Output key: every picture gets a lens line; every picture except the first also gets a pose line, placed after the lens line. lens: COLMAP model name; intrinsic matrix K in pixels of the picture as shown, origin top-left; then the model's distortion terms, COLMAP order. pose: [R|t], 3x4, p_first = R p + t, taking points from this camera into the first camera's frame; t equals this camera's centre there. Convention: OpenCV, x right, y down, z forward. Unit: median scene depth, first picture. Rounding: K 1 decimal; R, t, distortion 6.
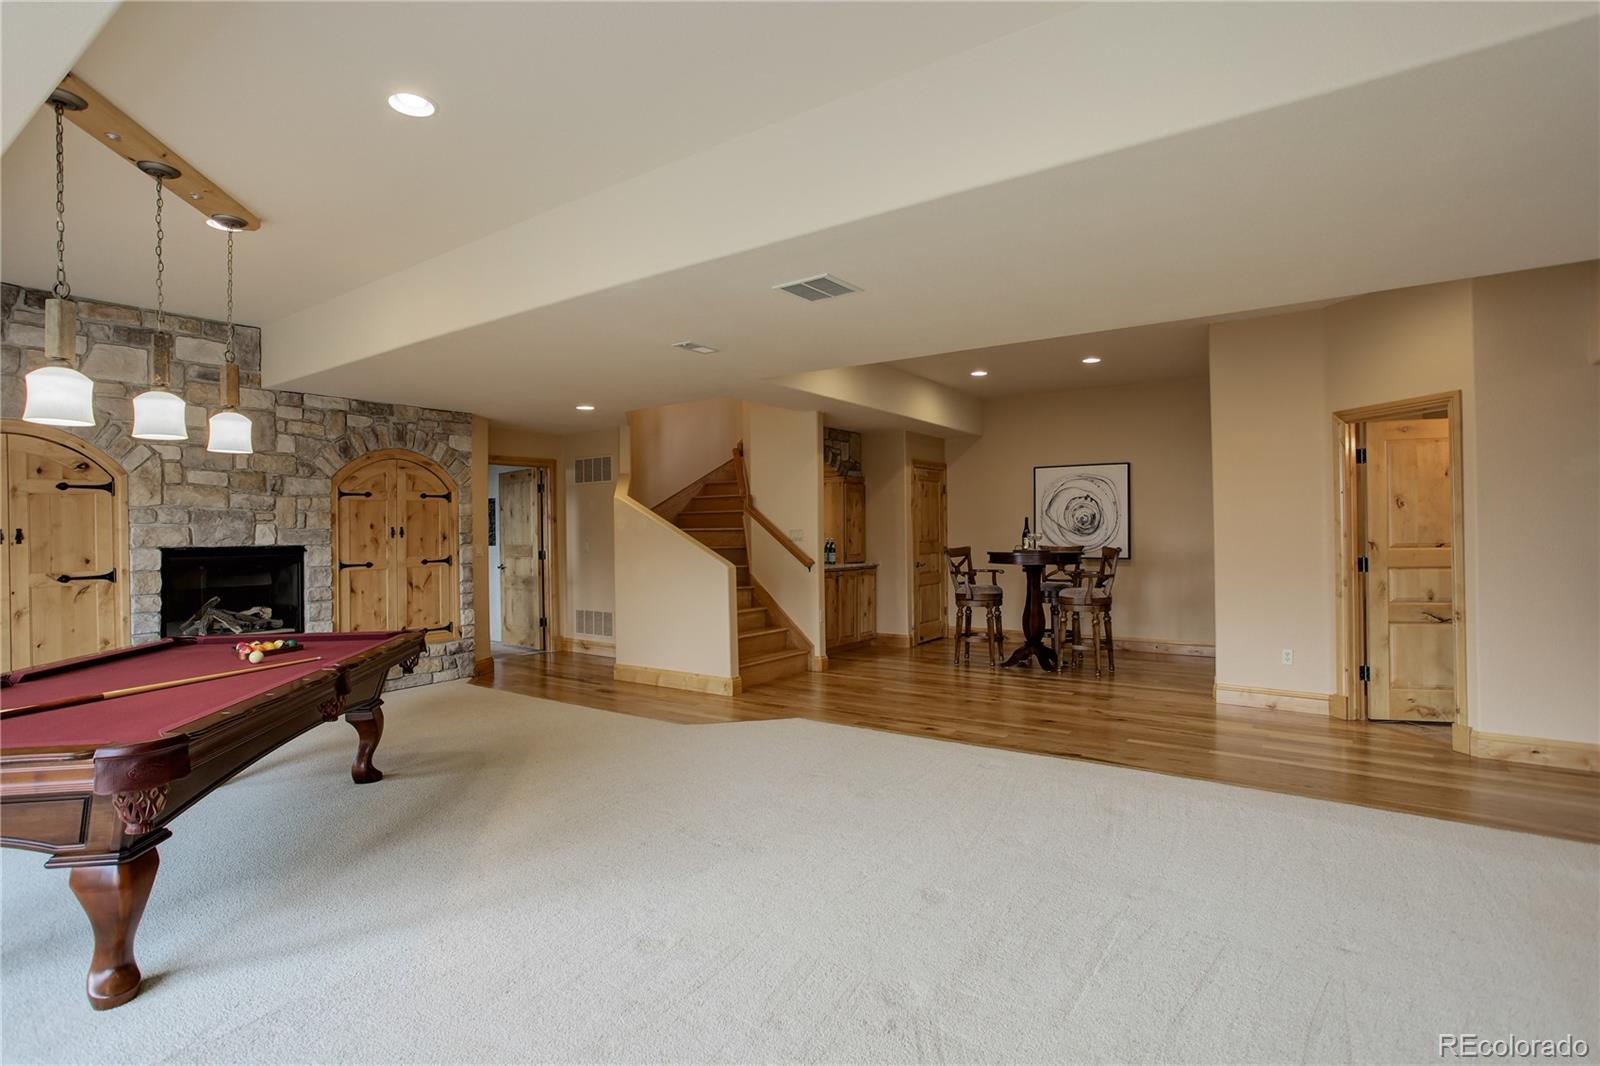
lens RADIAL K [[782.3, 0, 805.8], [0, 782.3, 524.3], [0, 0, 1]] dist [-0.025805, 0.001248]
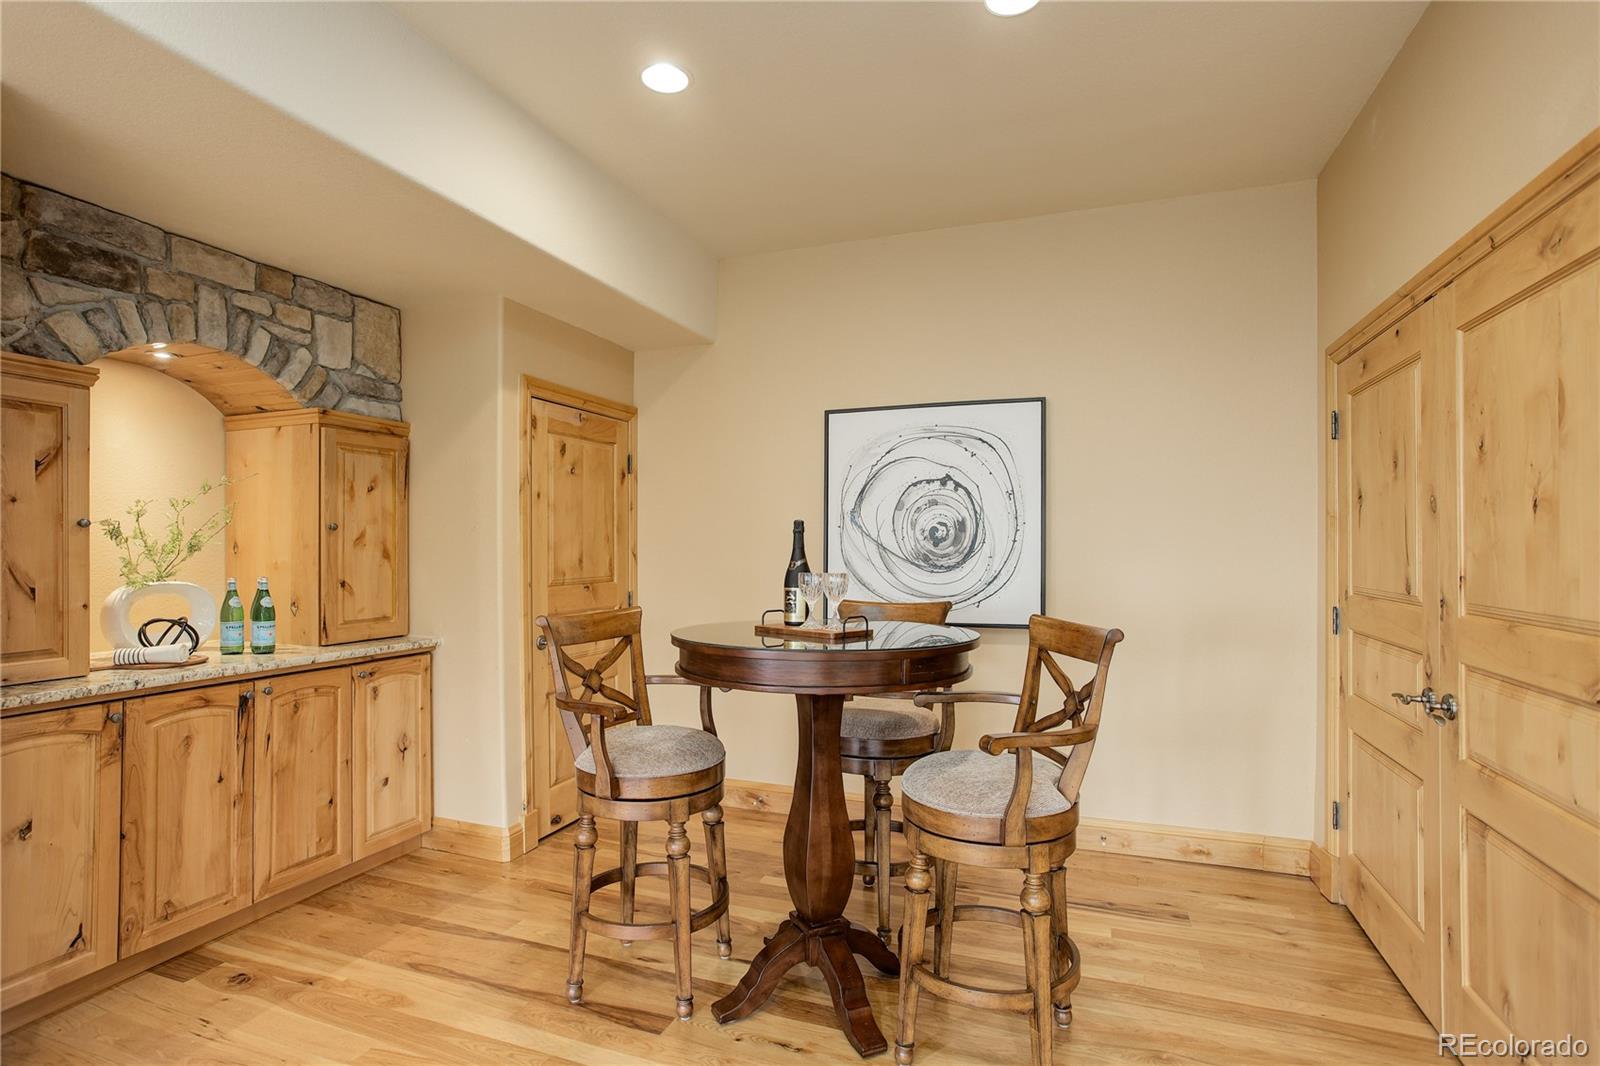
lens RADIAL K [[782.3, 0, 793.8], [0, 782.3, 540.7], [0, 0, 1]] dist [-0.025805, 0.001248]
pose [[0.970358, 0.008008, 0.241540, 0.104080], [-0.007846, 0.999968, -0.001631, -0.000440], [-0.241546, -0.000312, 0.970389, 0.353891]]
